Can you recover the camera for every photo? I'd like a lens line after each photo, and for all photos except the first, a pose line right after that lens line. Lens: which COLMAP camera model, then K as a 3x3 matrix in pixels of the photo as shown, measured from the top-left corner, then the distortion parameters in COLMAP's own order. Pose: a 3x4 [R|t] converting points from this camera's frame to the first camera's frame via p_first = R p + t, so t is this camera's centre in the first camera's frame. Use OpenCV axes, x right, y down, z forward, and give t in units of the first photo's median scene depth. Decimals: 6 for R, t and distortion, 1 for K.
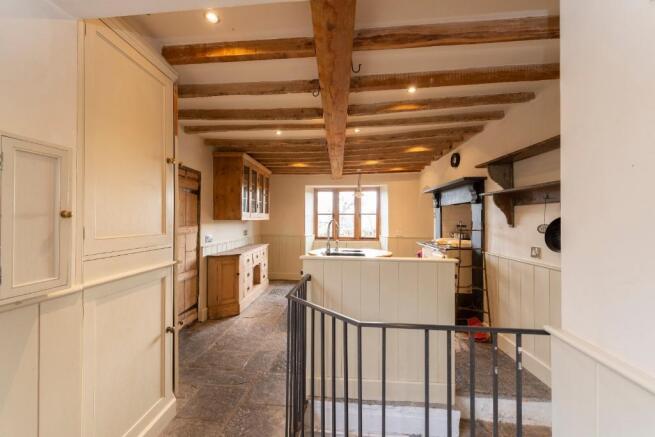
lens RADIAL K [[257.7, 0, 326.1], [0, 257.7, 216.9], [0, 0, 1]] dist [0.001316, 0.000050]
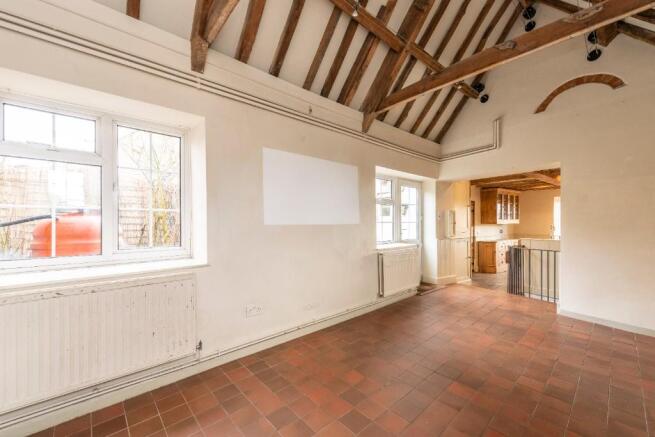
lens RADIAL K [[257.7, 0, 325.1], [0, 257.7, 217.7], [0, 0, 1]] dist [0.001316, 0.000050]
pose [[0.607887, -0.007985, -0.793983, 0.390472], [0.007208, 0.999964, -0.004539, -0.032555], [0.793991, -0.002964, 0.607923, -1.102702]]
